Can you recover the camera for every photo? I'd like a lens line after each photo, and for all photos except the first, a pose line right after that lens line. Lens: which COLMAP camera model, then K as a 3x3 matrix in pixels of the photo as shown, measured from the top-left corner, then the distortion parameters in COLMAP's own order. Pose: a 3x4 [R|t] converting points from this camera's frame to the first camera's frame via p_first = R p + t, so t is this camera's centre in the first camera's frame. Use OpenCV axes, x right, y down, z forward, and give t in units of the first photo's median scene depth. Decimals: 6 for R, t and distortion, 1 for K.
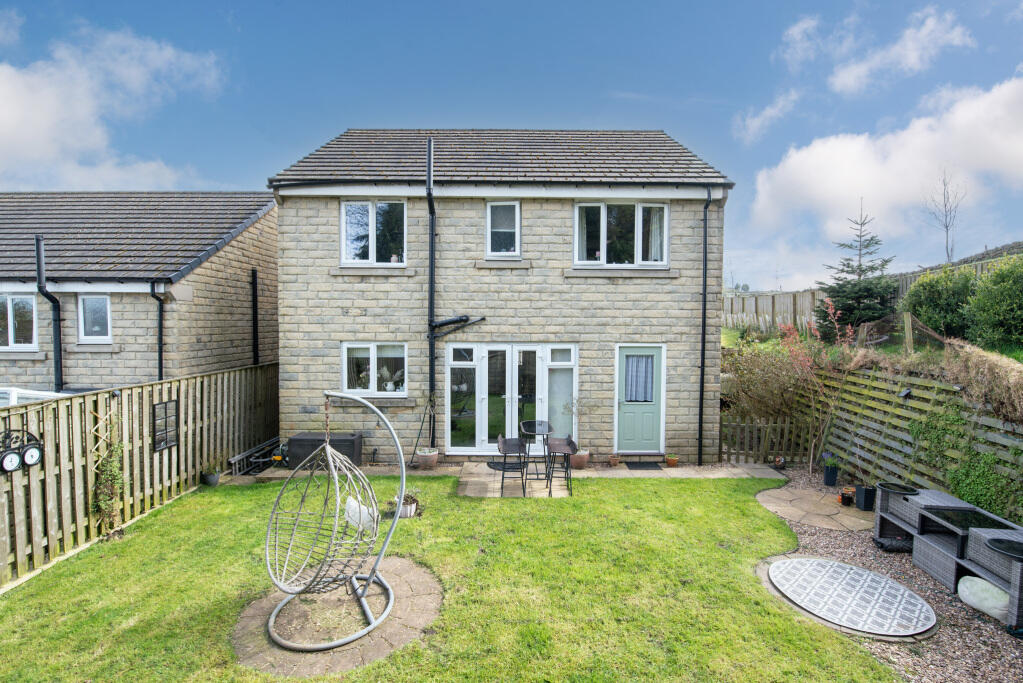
lens RADIAL K [[453.5, 0, 520.3], [0, 453.5, 341.7], [0, 0, 1]] dist [-0.000232, -0.007828]
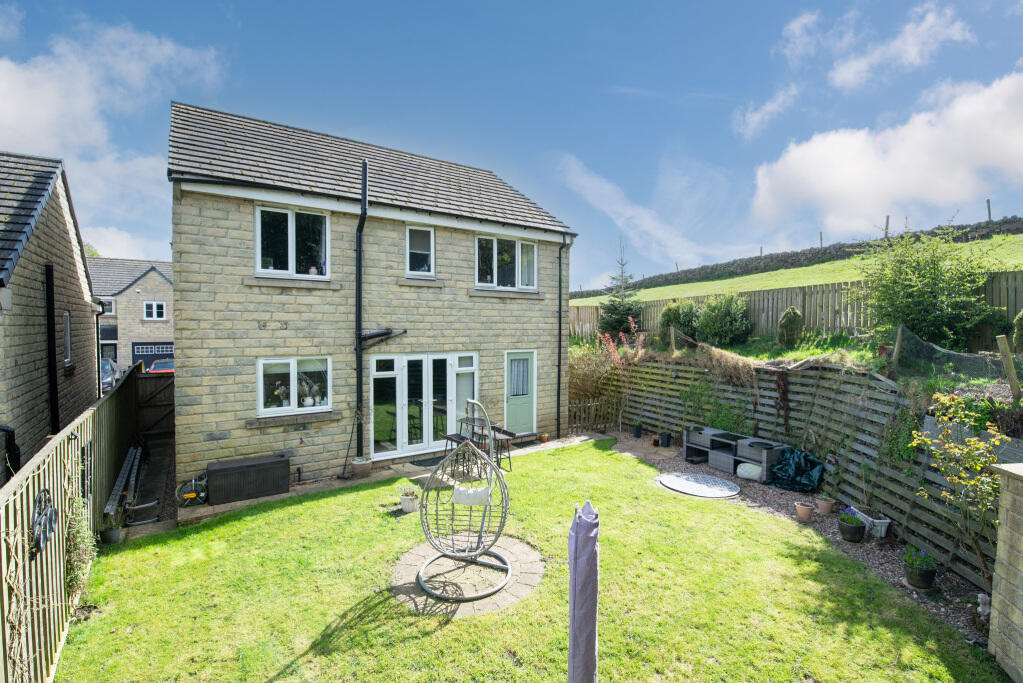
lens RADIAL K [[453.5, 0, 520.3], [0, 453.5, 341.7], [0, 0, 1]] dist [-0.000232, -0.007828]
pose [[0.827776, -0.019816, 0.560708, -0.464996], [0.020880, 0.999772, 0.004507, -0.025277], [-0.560670, 0.007976, 0.828001, -0.062194]]
